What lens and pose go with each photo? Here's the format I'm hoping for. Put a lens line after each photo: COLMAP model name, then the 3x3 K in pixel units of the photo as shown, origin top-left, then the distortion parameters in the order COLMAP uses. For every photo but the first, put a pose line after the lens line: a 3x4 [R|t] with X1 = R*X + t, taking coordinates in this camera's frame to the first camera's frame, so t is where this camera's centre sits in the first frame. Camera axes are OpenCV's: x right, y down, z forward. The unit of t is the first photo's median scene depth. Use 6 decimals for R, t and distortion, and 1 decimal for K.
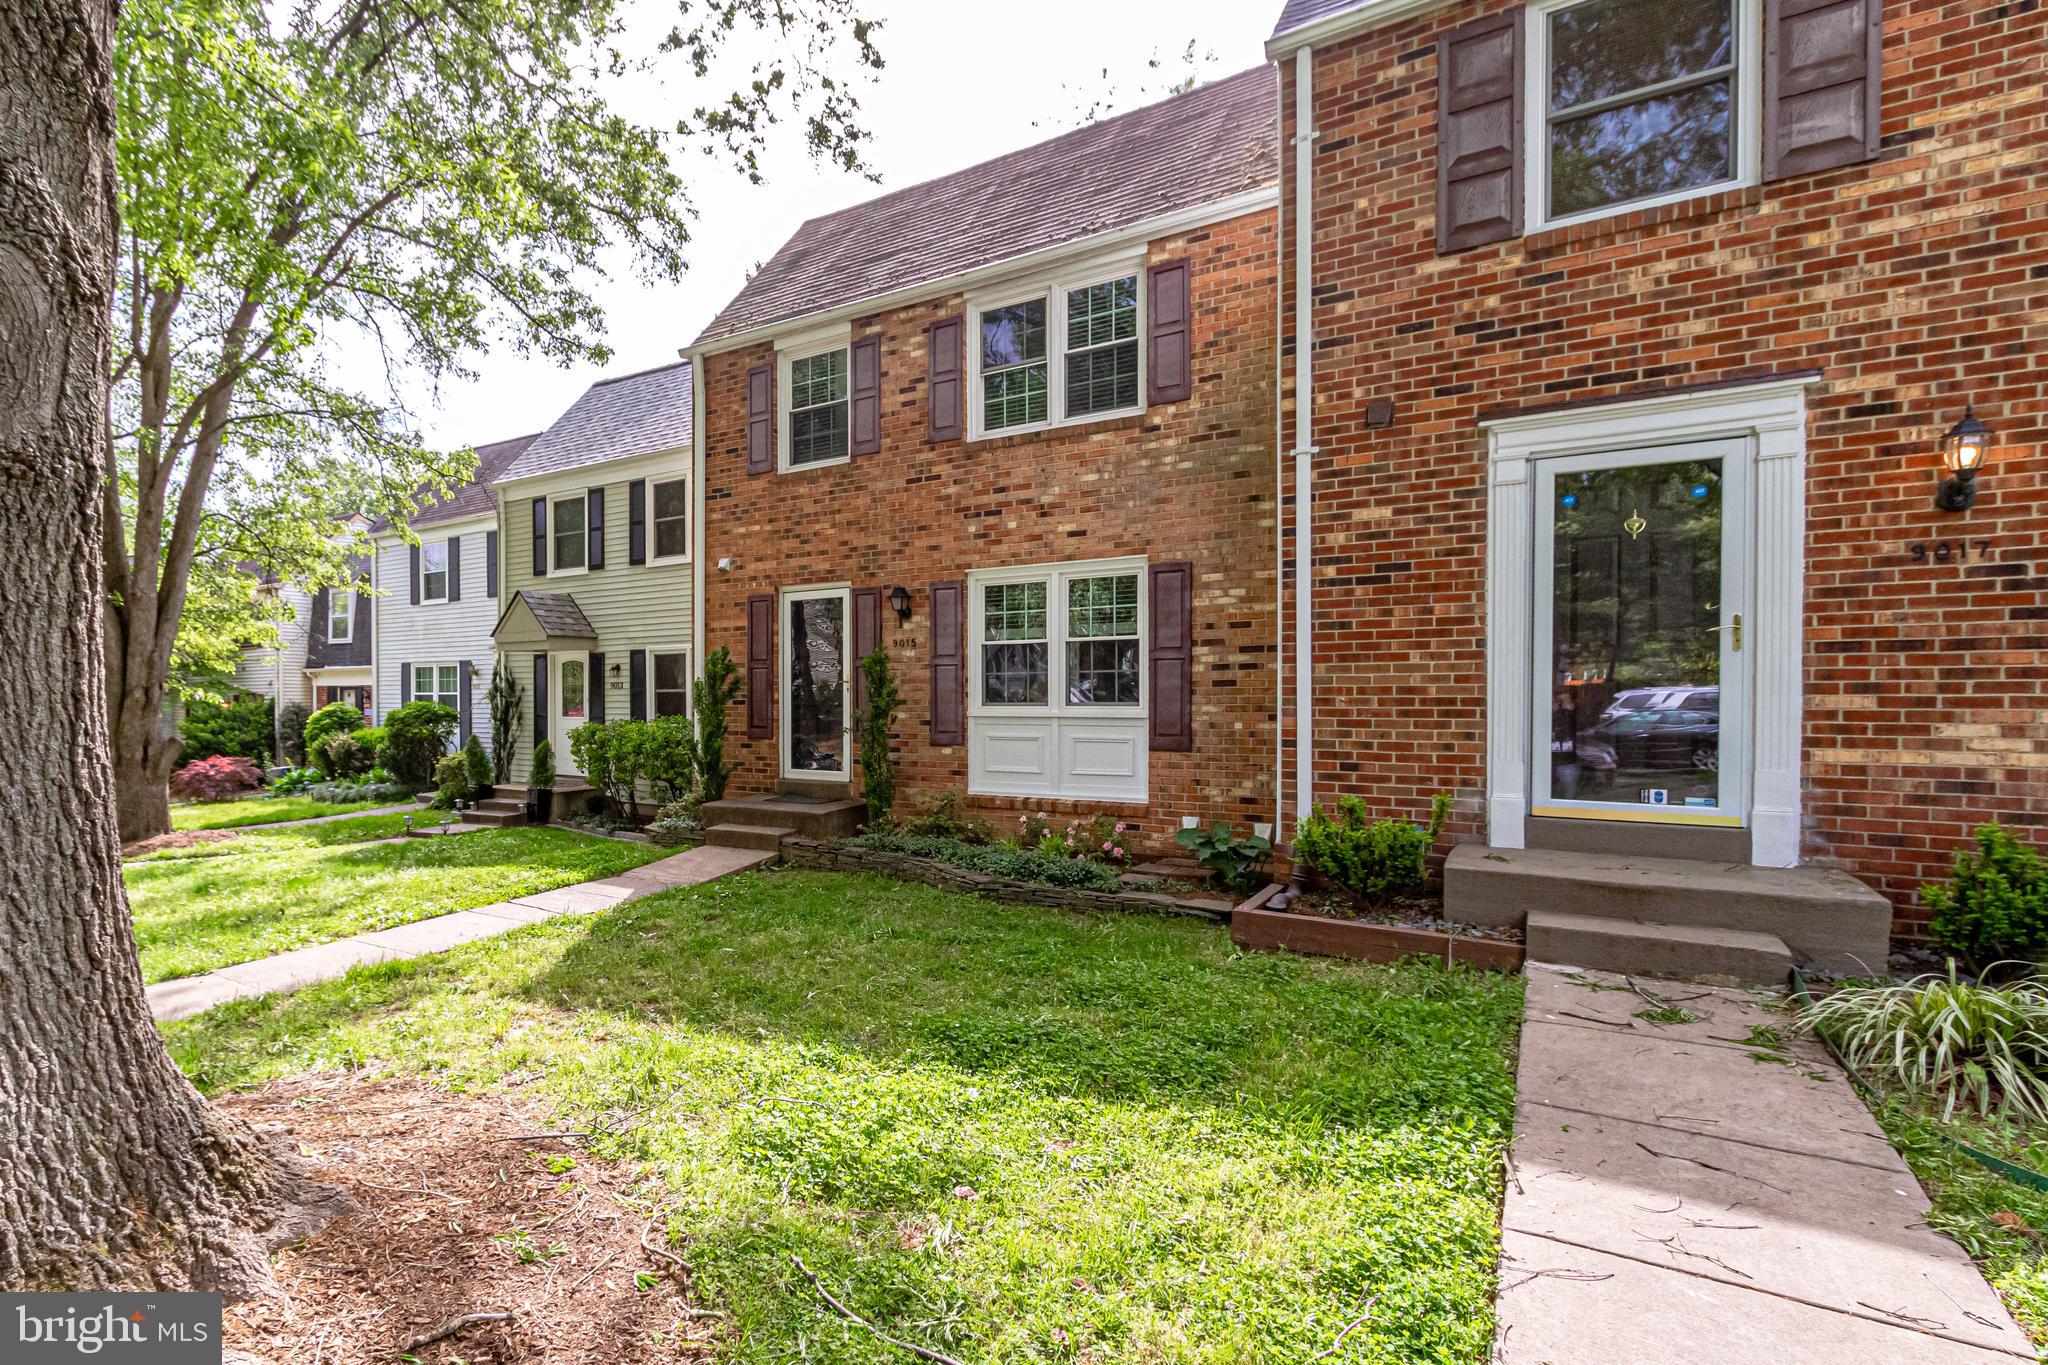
lens RADIAL K [[1117.0, 0, 1022.7], [0, 1117.0, 748.8], [0, 0, 1]] dist [-0.002194, 0.000495]
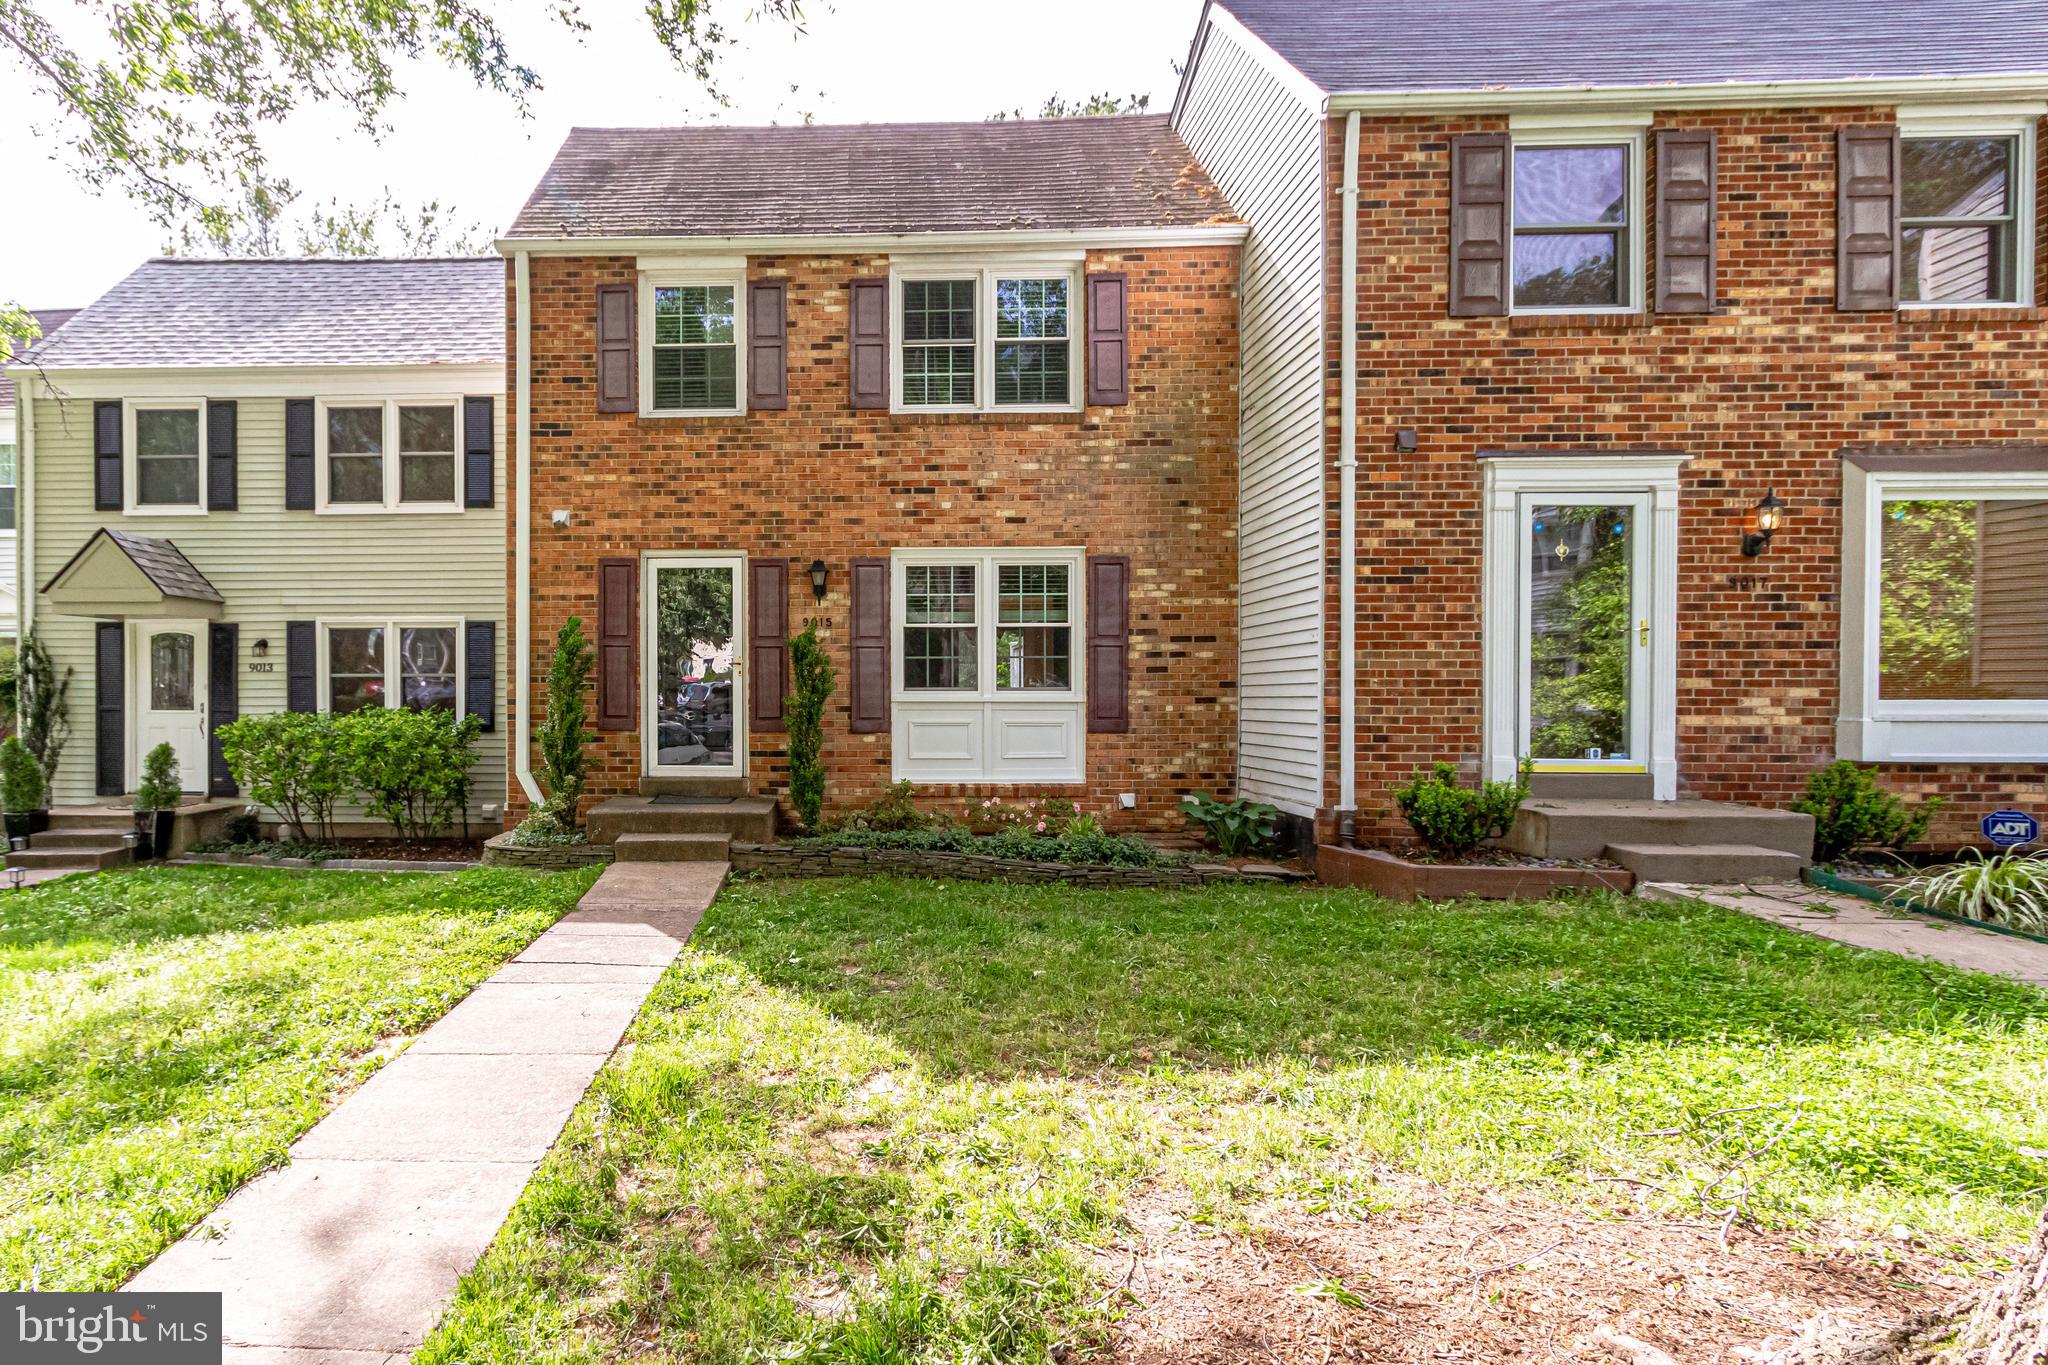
lens RADIAL K [[975.3, 0, 999.4], [0, 975.3, 733.4], [0, 0, 1]] dist [0.000089, 0.000095]
pose [[0.840890, -0.019753, 0.540845, -0.602998], [0.025215, 0.999678, -0.002694, 0.003335], [-0.540618, 0.015902, 0.841118, 0.361641]]
